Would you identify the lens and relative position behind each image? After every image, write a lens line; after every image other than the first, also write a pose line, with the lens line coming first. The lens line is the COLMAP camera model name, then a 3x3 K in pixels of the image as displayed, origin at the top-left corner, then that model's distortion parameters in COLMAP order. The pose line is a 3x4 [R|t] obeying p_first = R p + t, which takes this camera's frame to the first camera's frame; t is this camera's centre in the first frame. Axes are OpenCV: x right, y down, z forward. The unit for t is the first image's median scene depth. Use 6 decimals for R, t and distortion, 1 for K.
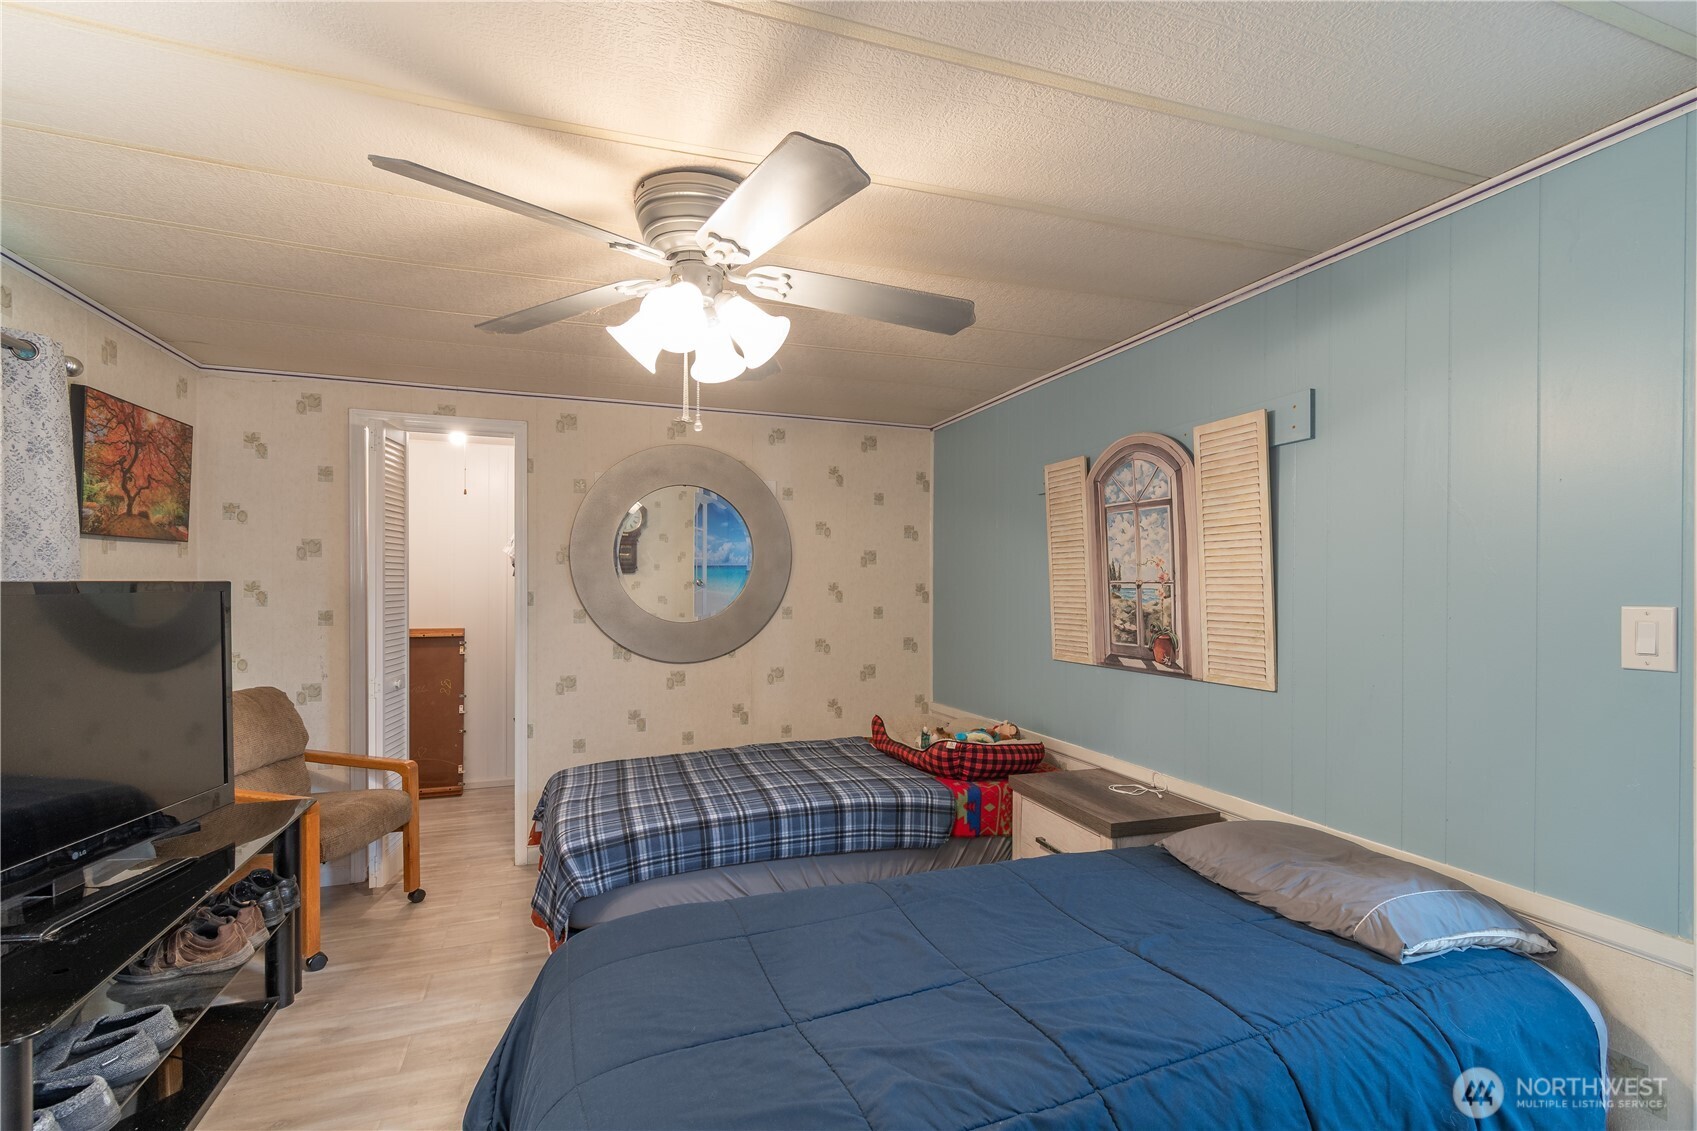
lens RADIAL K [[751.9, 0, 846.2], [0, 751.9, 595.5], [0, 0, 1]] dist [0.001597, -0.000049]
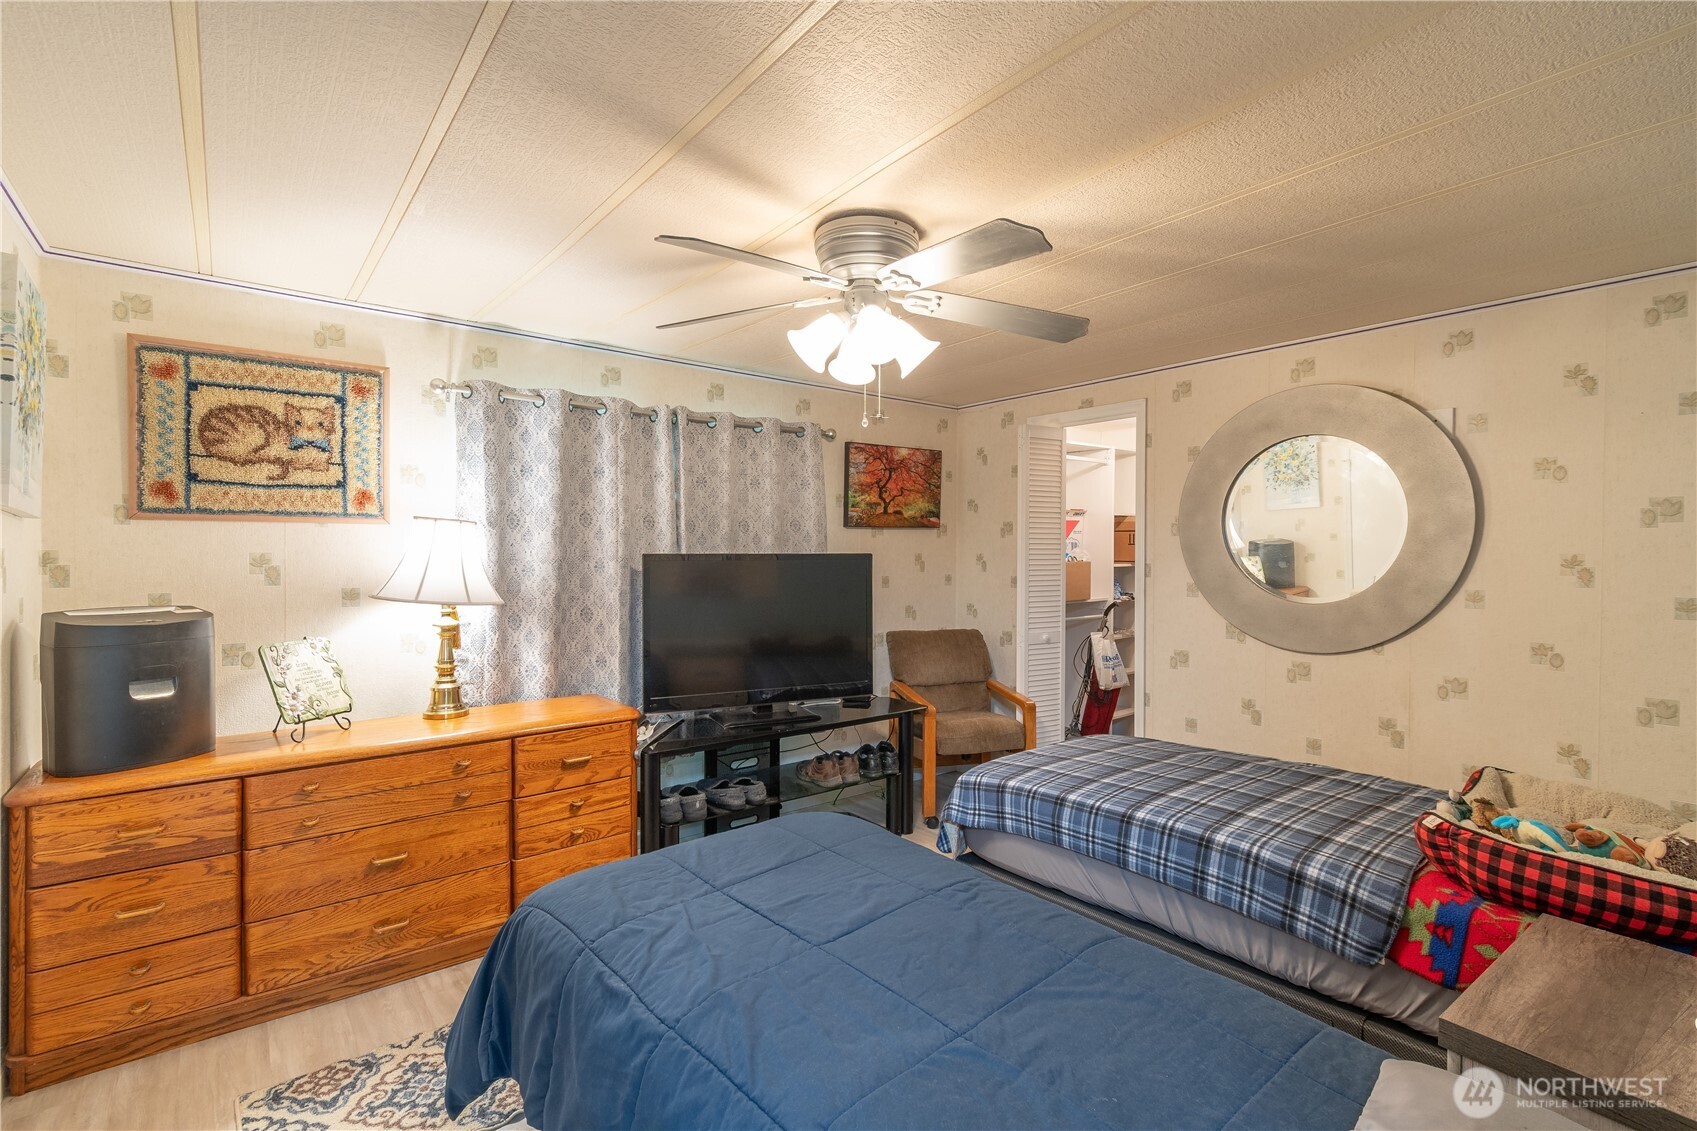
lens RADIAL K [[775.7, 0, 848.5], [0, 775.7, 565.5], [0, 0, 1]] dist [0.002325, -0.000034]
pose [[0.324802, 0.012513, -0.945699, 0.587531], [-0.016774, 0.999831, 0.007468, -0.004679], [0.945633, 0.013438, 0.324957, 0.354847]]
